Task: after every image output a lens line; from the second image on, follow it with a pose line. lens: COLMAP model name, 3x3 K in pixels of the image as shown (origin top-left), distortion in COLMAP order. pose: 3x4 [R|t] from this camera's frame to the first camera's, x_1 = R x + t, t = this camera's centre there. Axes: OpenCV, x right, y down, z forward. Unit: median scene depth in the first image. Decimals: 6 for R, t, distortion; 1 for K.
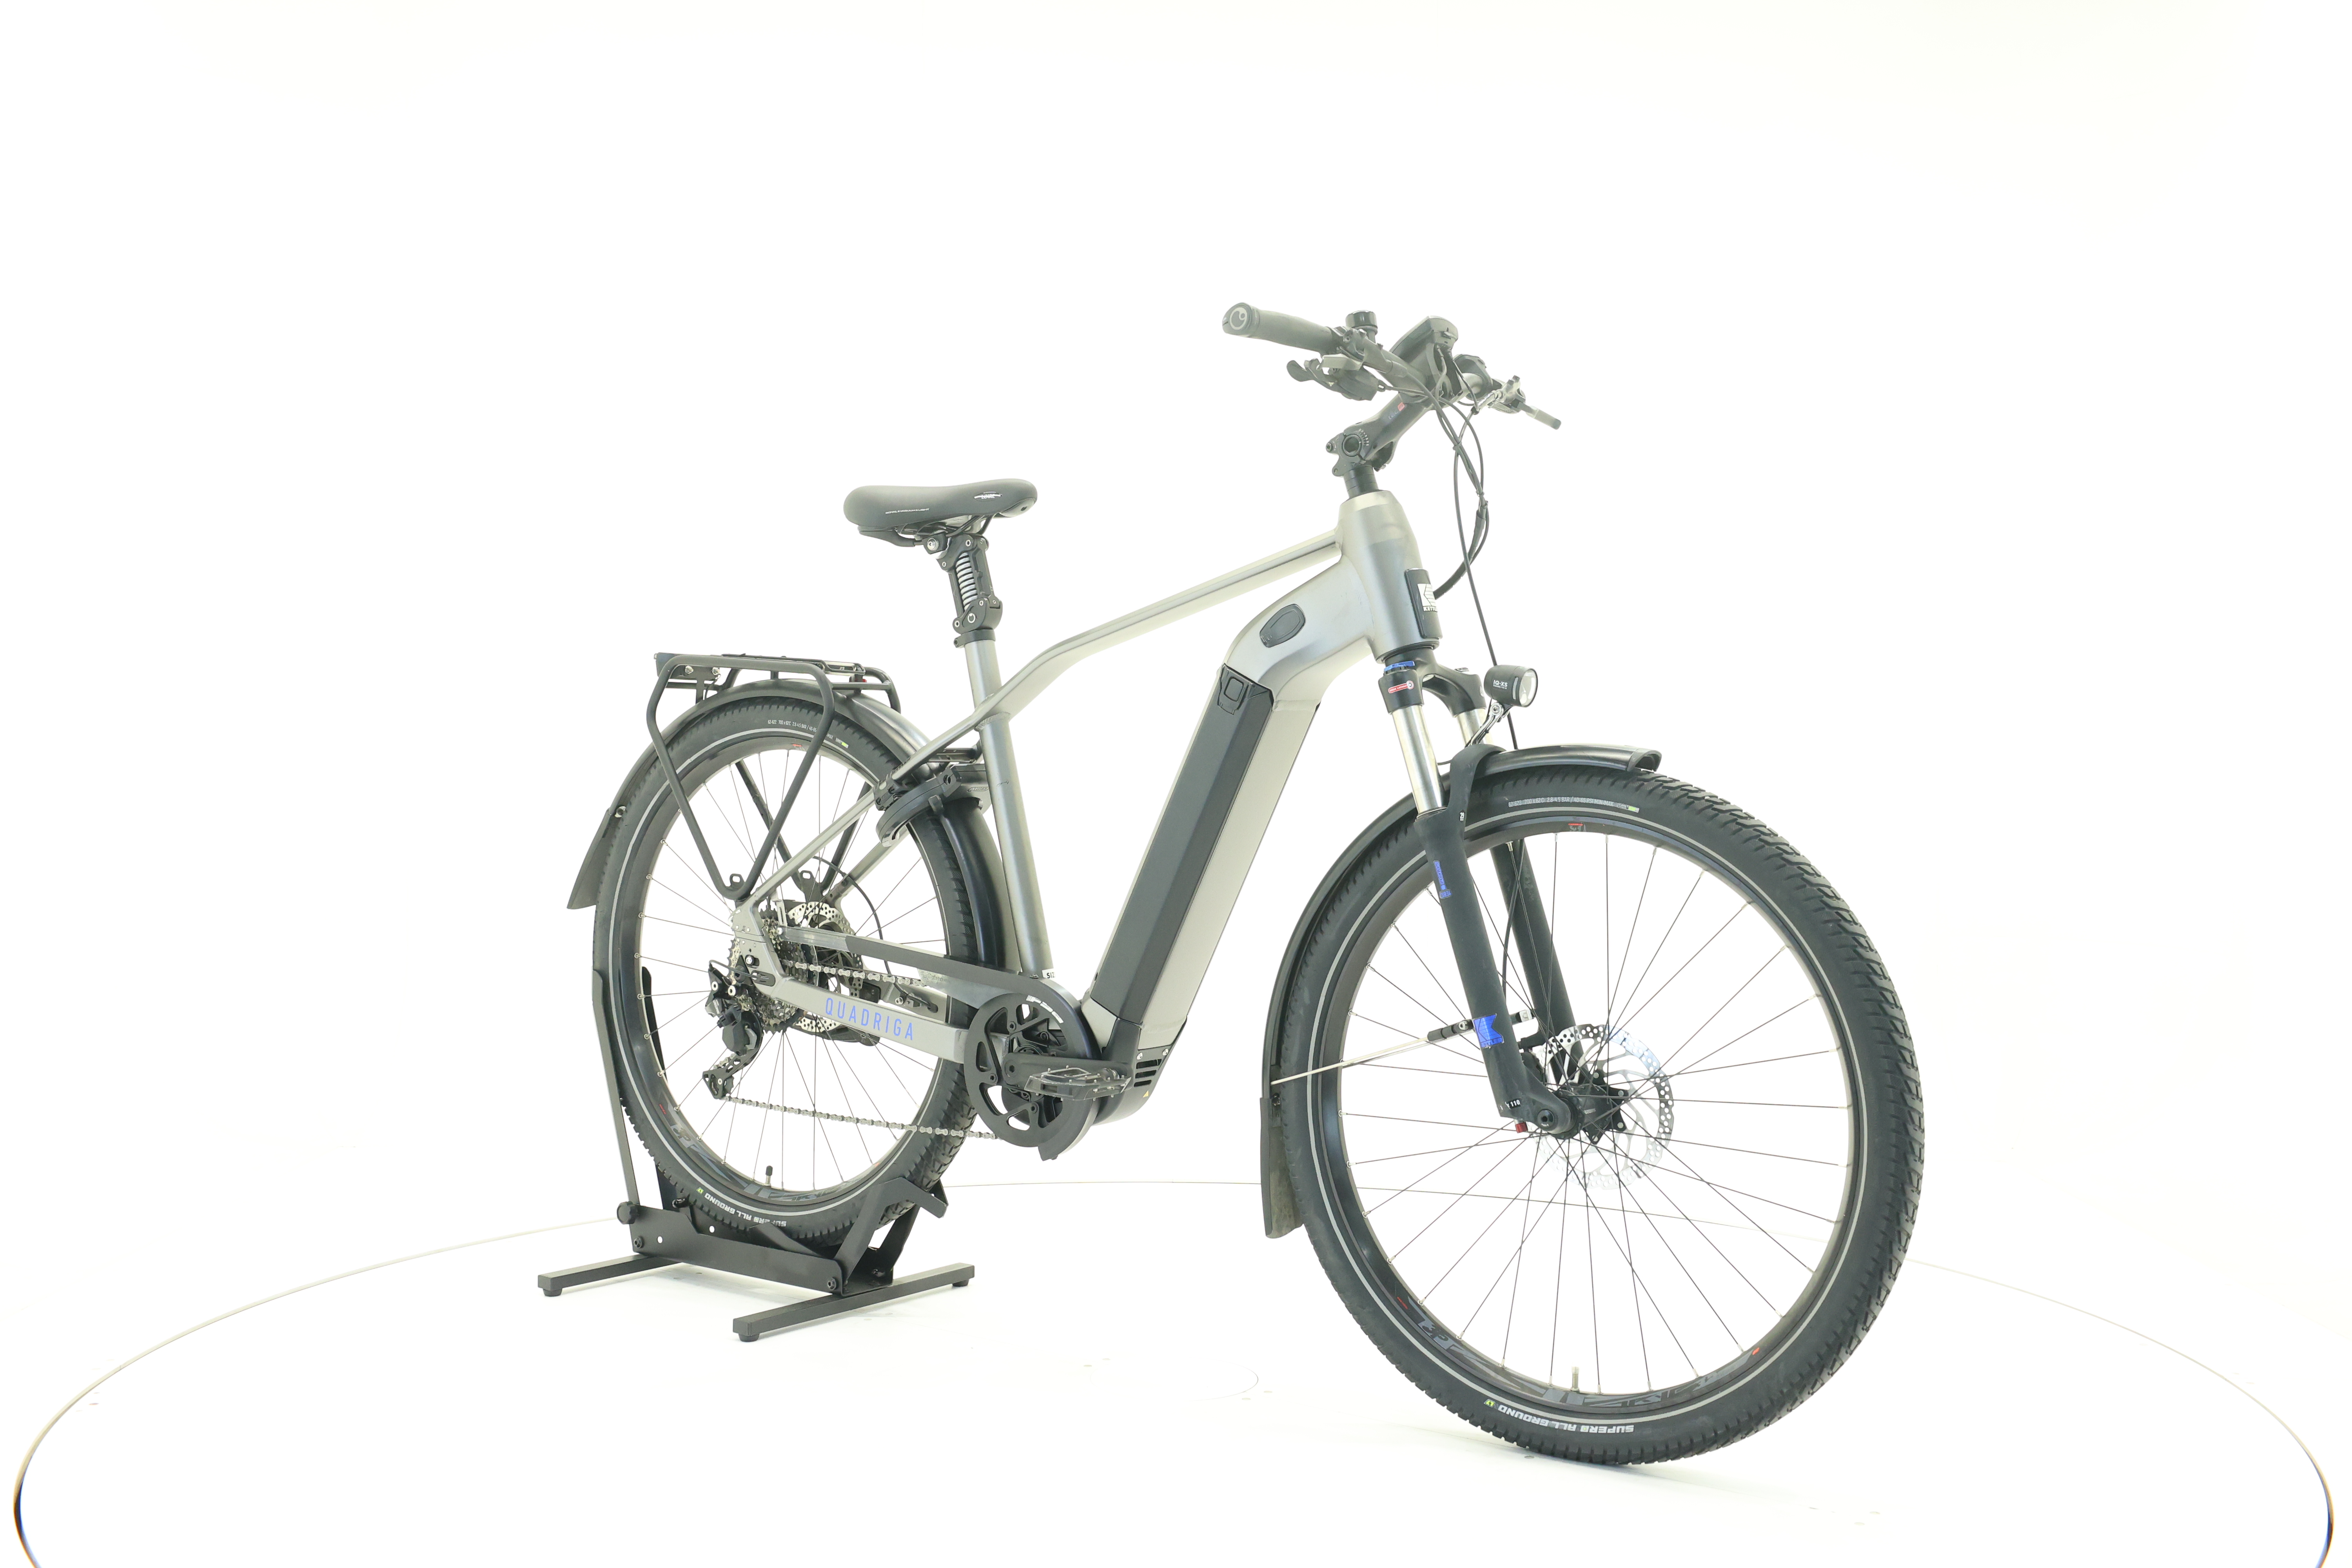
lens RADIAL K [[2480.5, 0, 1173.6], [0, 2480.5, 823.4], [0, 0, 1]] dist [-0.009220, -0.007556]
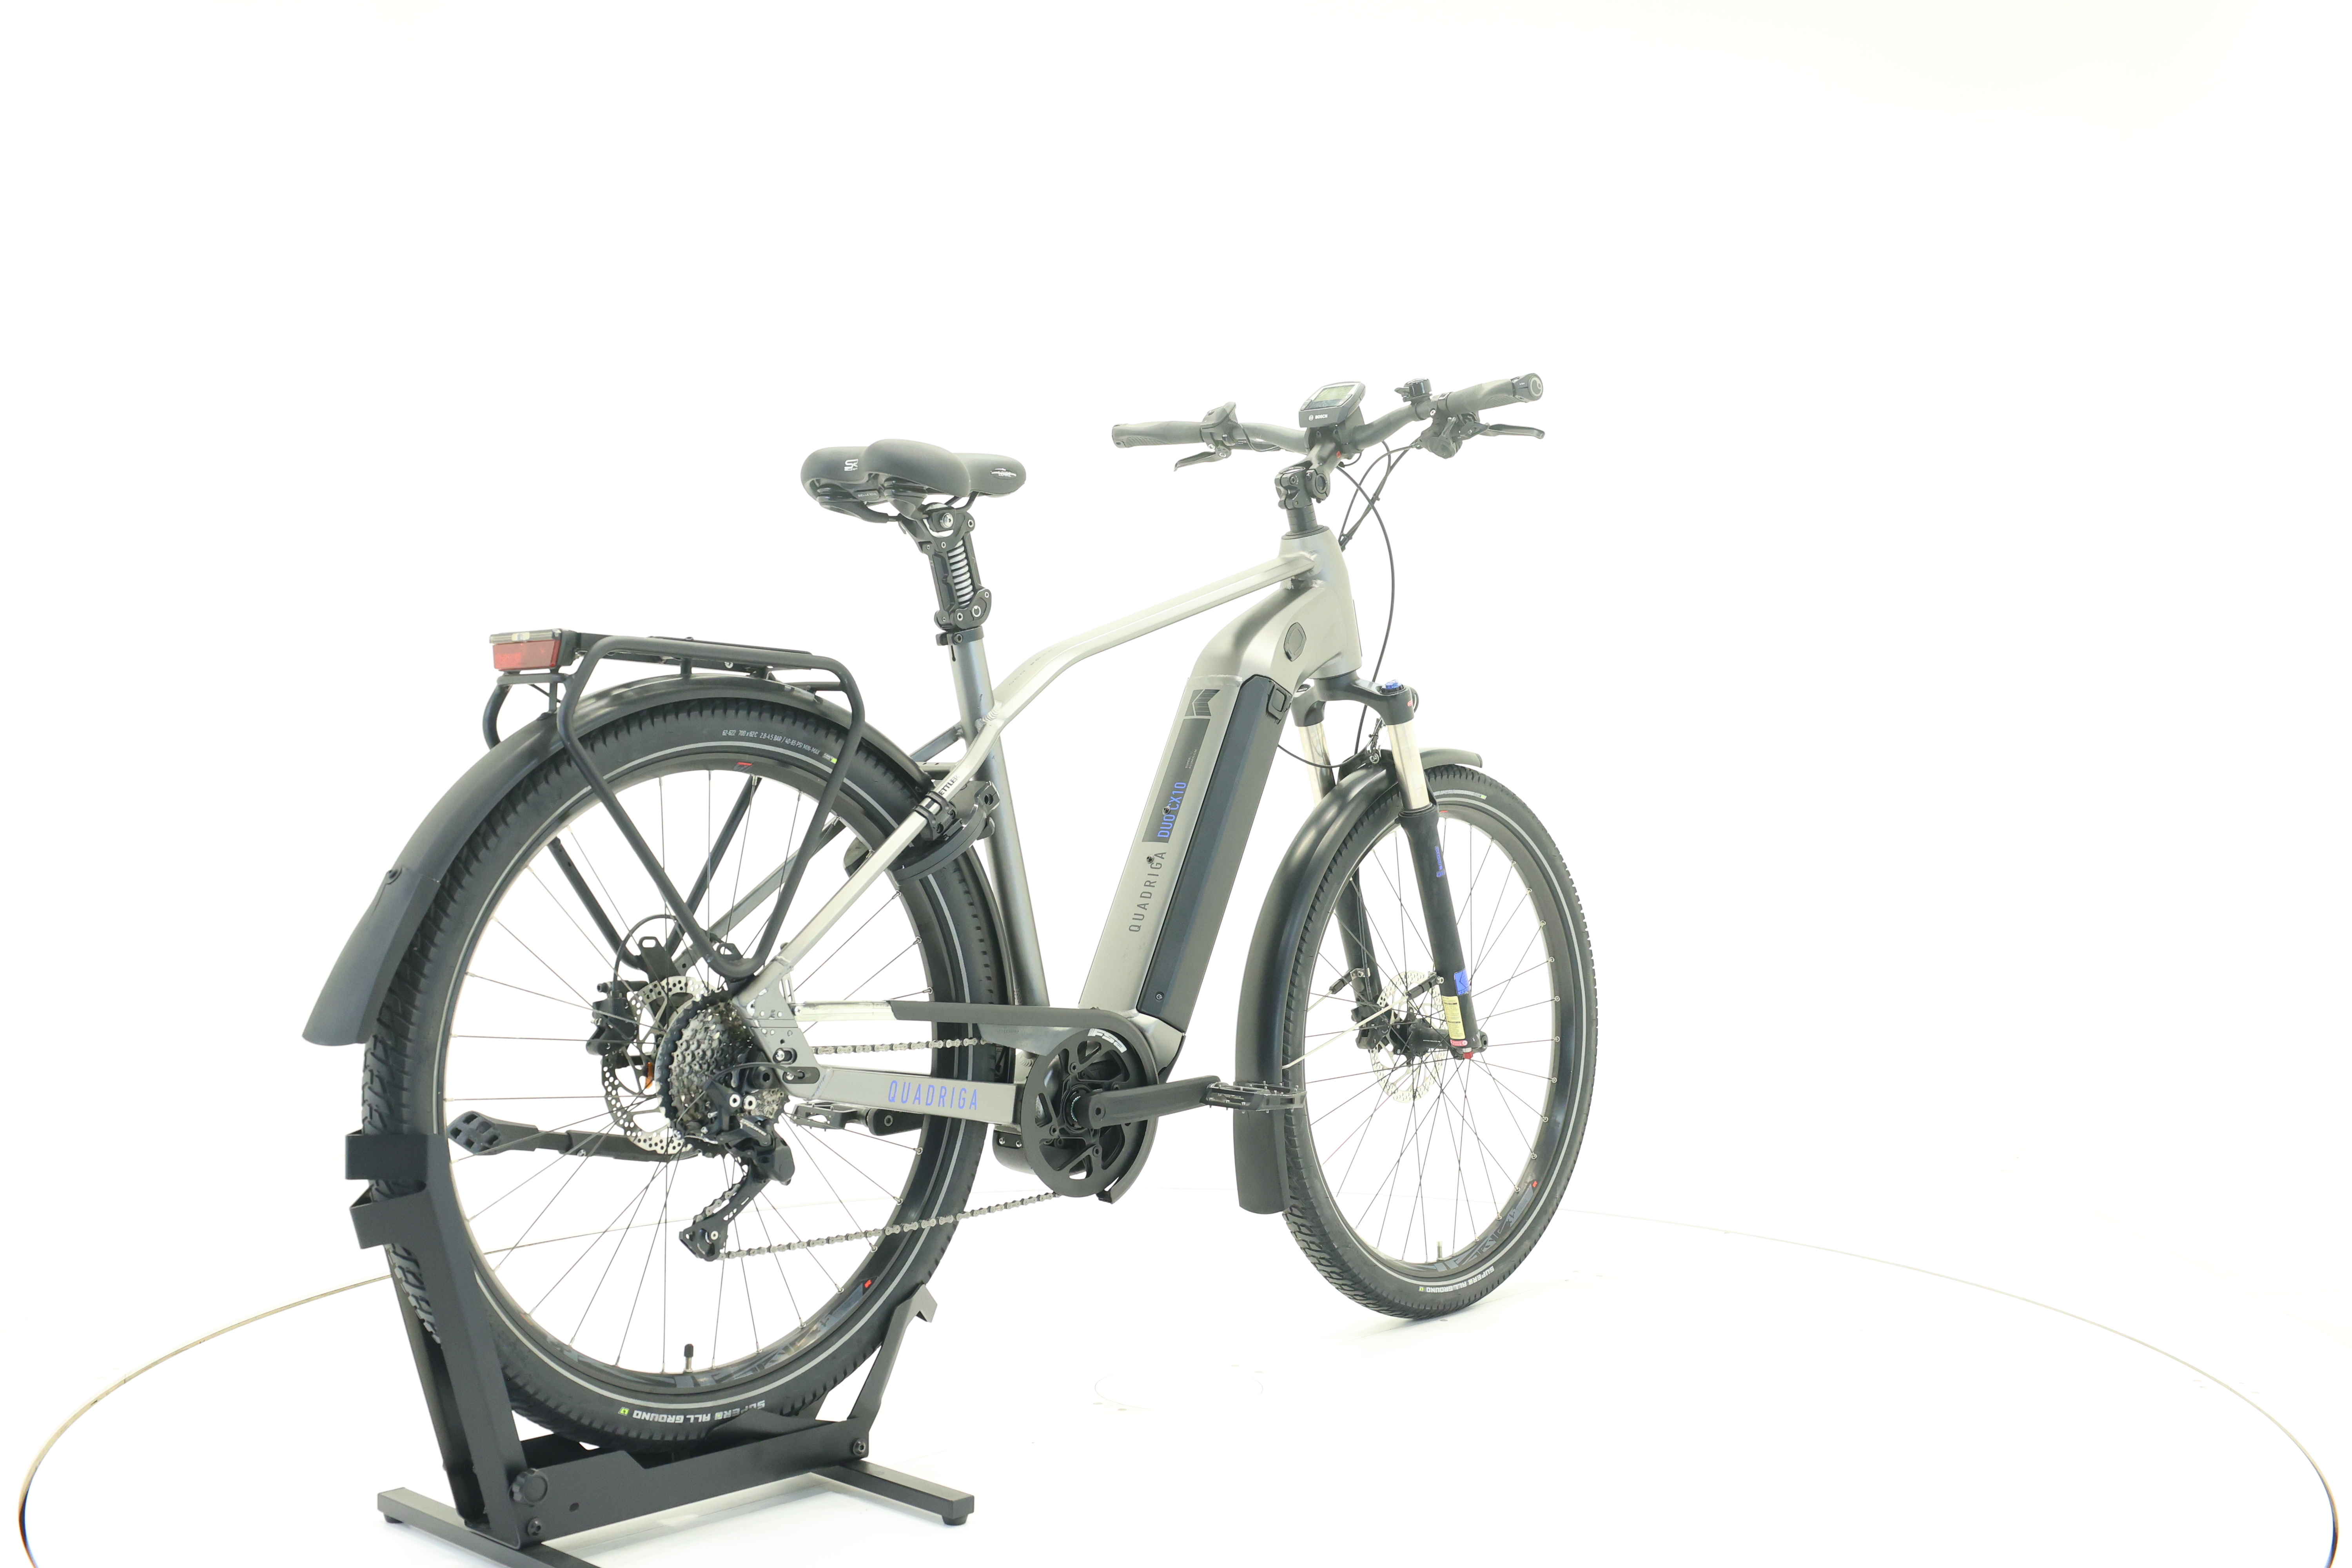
lens RADIAL K [[2480.5, 0, 1173.6], [0, 2480.5, 823.4], [0, 0, 1]] dist [-0.009220, -0.007556]
pose [[0.105733, -0.040934, 0.993552, -0.899696], [0.036669, 0.998633, 0.037241, -0.037613], [-0.993718, 0.032494, 0.107089, 0.808765]]
